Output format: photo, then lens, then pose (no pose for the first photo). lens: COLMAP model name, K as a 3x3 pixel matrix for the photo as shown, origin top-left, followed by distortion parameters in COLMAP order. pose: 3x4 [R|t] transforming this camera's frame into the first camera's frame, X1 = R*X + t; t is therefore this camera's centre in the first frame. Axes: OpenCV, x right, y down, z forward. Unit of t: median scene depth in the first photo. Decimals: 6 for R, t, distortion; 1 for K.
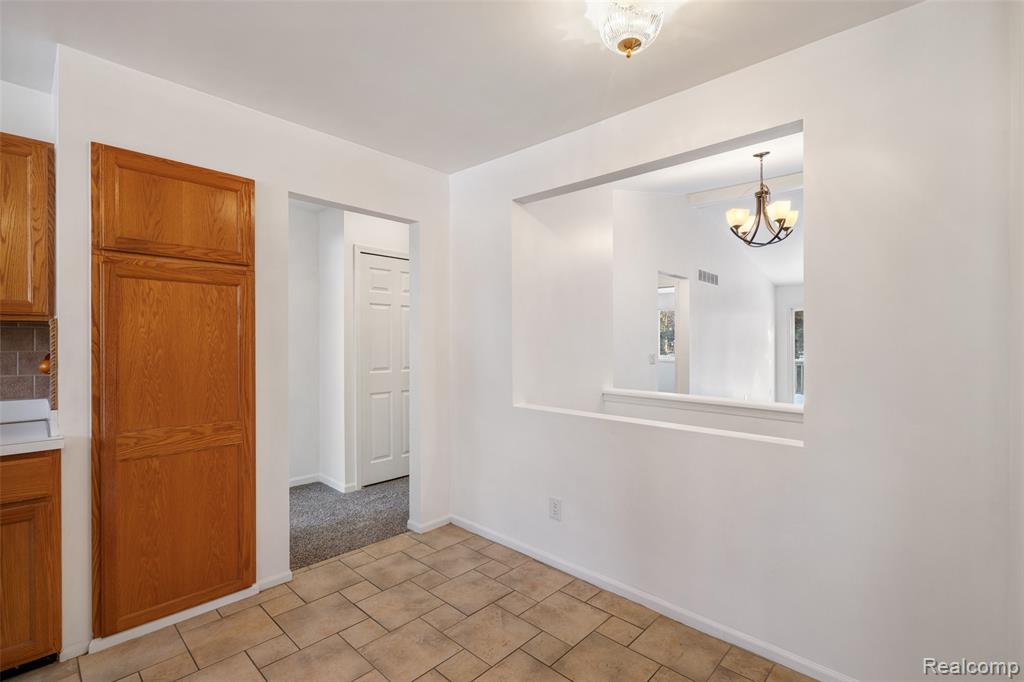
lens RADIAL K [[466.3, 0, 511.8], [0, 466.3, 337.9], [0, 0, 1]] dist [0.000339, 0.000057]
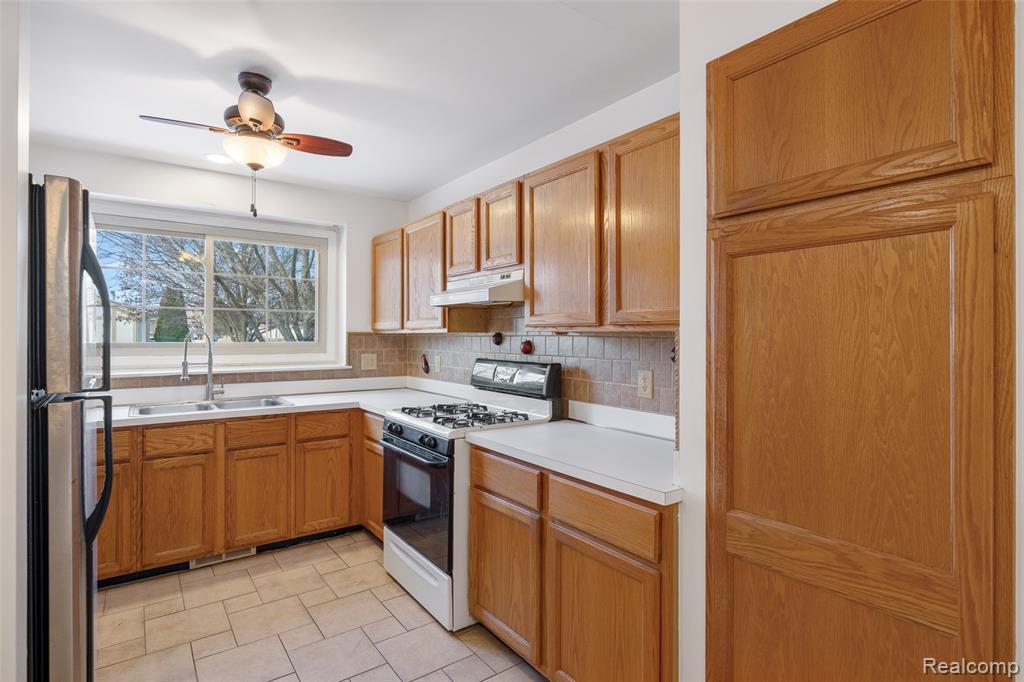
lens RADIAL K [[515.5, 0, 517.9], [0, 515.5, 332.9], [0, 0, 1]] dist [-0.003462, 0.000359]
pose [[-0.181513, -0.009140, -0.983346, -0.113900], [0.003946, 0.999942, -0.010022, -0.023515], [0.983381, -0.005699, -0.181467, 0.832853]]
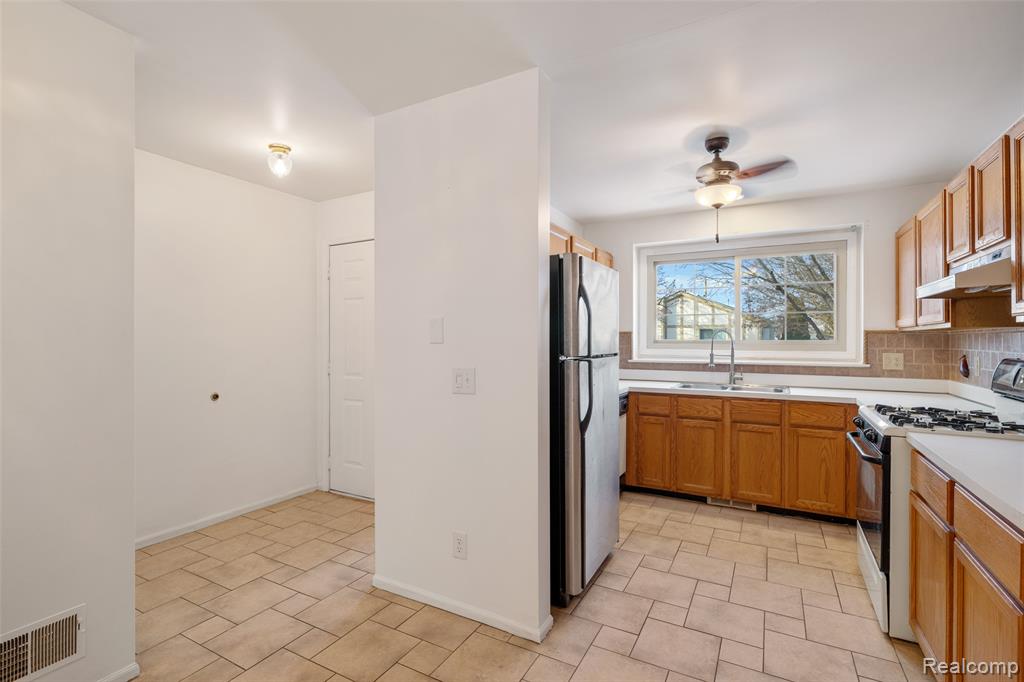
lens RADIAL K [[480.0, 0, 511.9], [0, 480.0, 338.2], [0, 0, 1]] dist [-0.003085, 0.001065]
pose [[-0.968809, -0.007005, -0.247710, -0.178451], [-0.004800, 0.999943, -0.009506, 0.004867], [0.247762, -0.008020, -0.968788, 1.278685]]
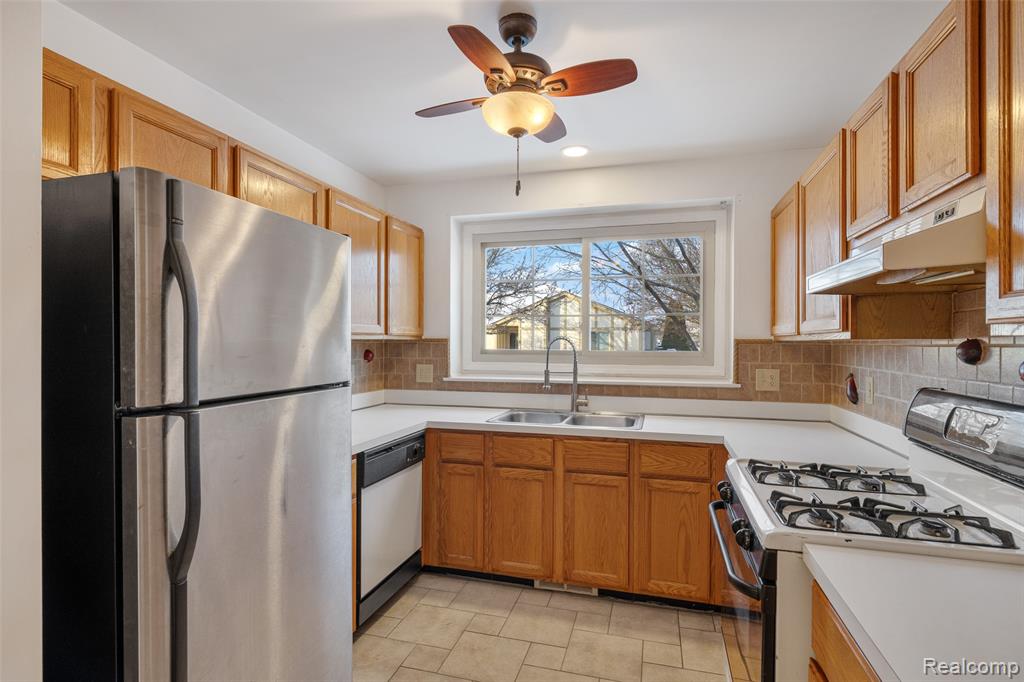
lens RADIAL K [[515.5, 0, 509.3], [0, 515.5, 343.6], [0, 0, 1]] dist [-0.003462, 0.000359]
pose [[-0.891042, -0.006171, -0.453879, -0.686988], [-0.004774, 0.999980, -0.004224, -0.026872], [0.453895, -0.001597, -0.891054, 0.863719]]
